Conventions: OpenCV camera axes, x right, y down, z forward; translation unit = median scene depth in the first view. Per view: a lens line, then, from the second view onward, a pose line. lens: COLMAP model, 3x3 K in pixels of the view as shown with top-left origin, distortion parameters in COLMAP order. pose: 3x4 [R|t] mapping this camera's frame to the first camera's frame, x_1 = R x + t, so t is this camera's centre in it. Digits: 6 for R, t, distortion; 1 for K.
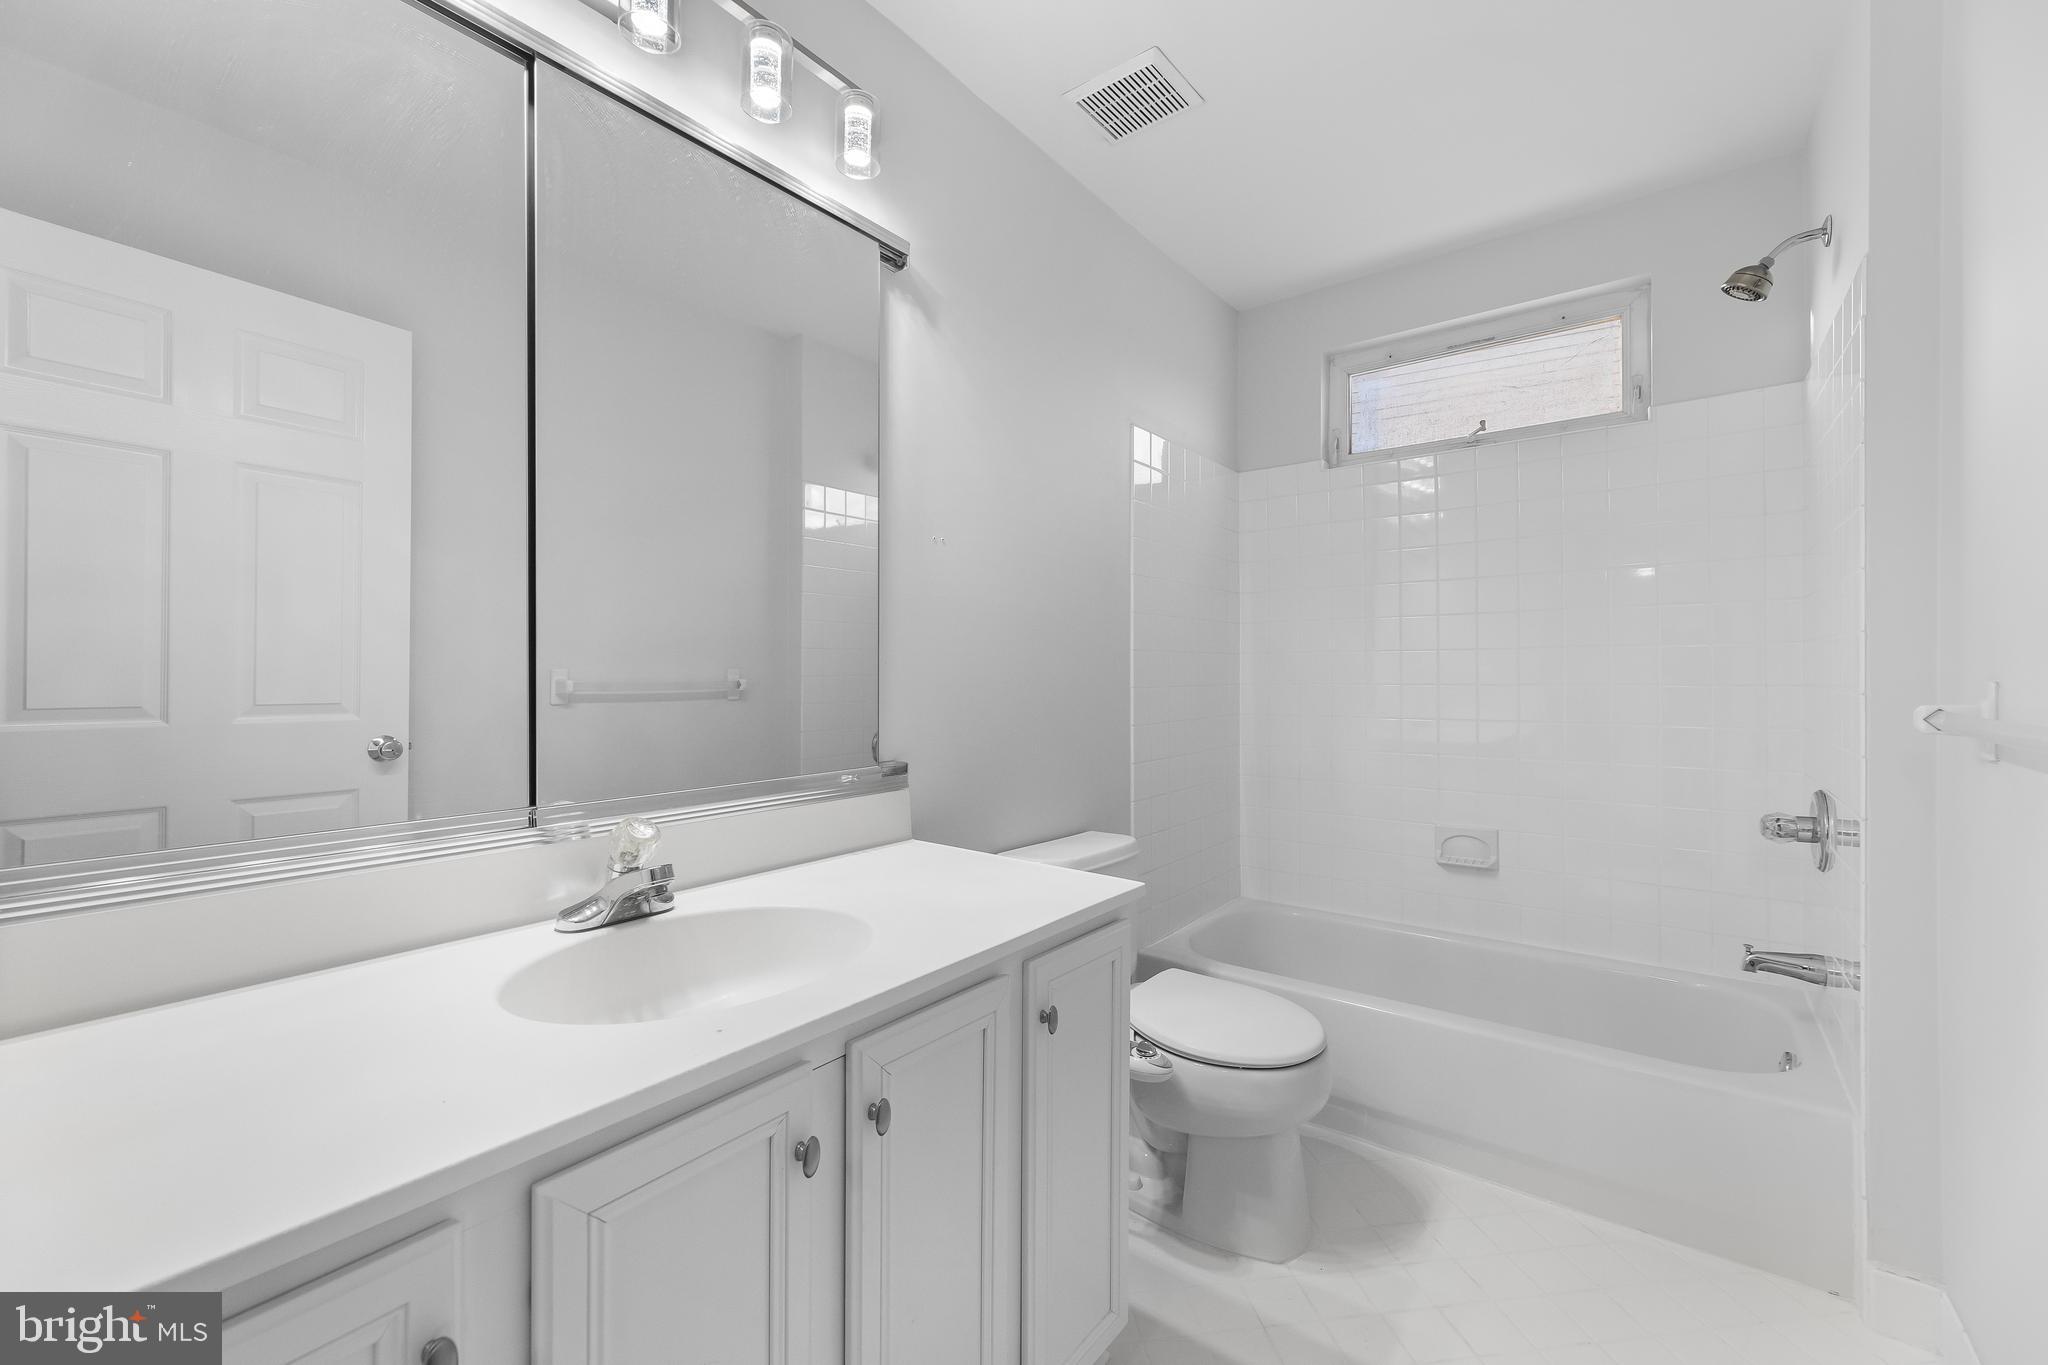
lens RADIAL K [[837.4, 0, 1020.1], [0, 837.4, 677.3], [0, 0, 1]] dist [0.000845, -0.000097]
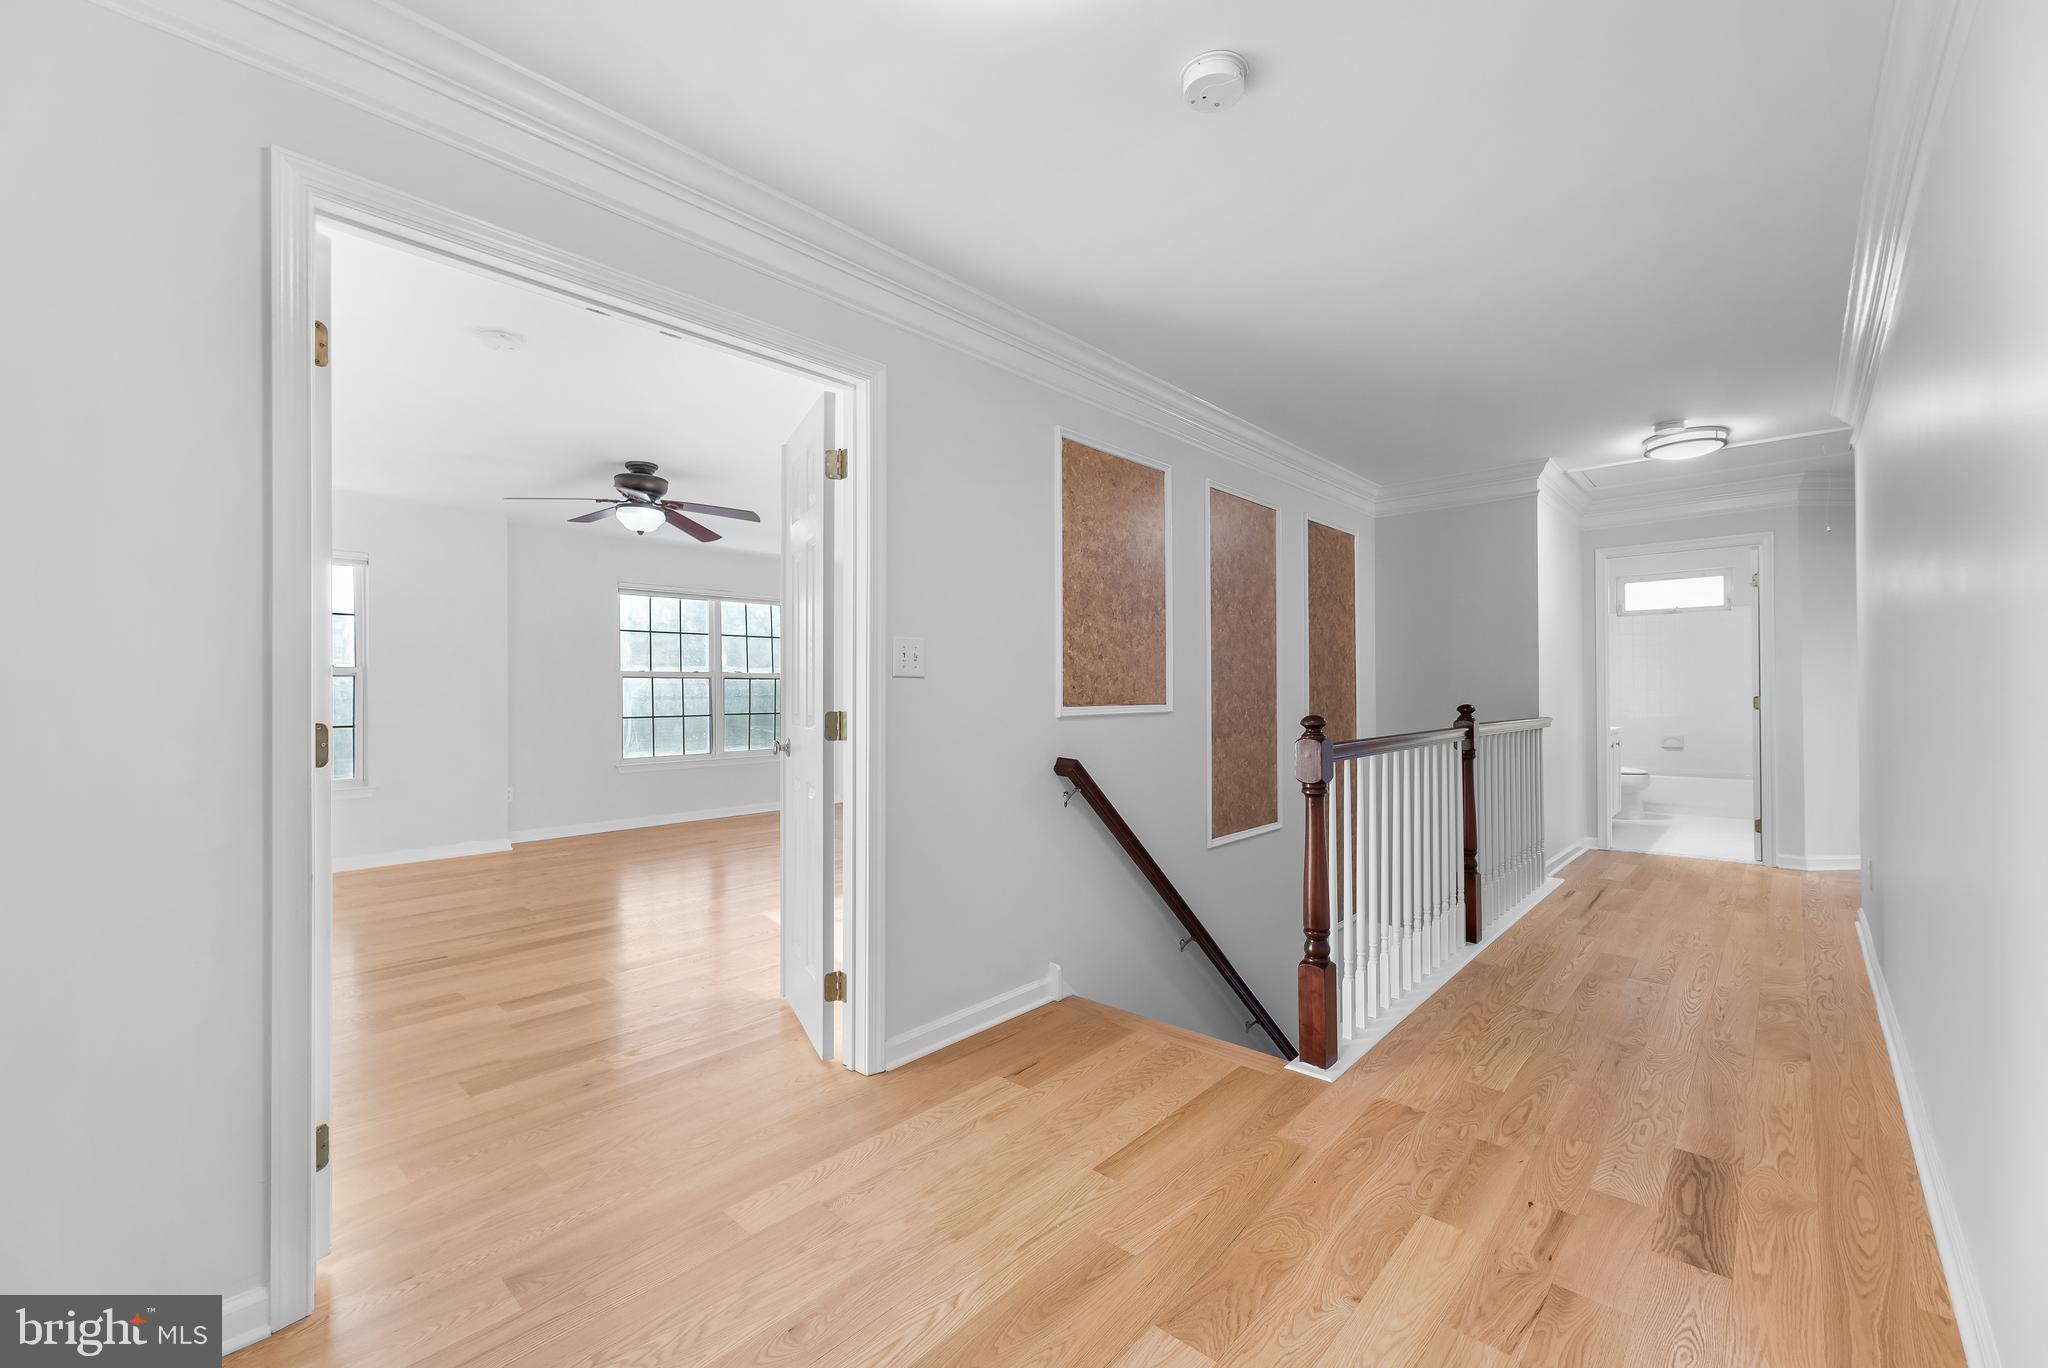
lens RADIAL K [[837.4, 0, 1024.4], [0, 837.4, 691.9], [0, 0, 1]] dist [0.000845, -0.000097]
pose [[0.997302, -0.004218, -0.073287, -1.694646], [0.004321, 0.999990, 0.001250, 0.000743], [0.073281, -0.001563, 0.997310, -2.361942]]
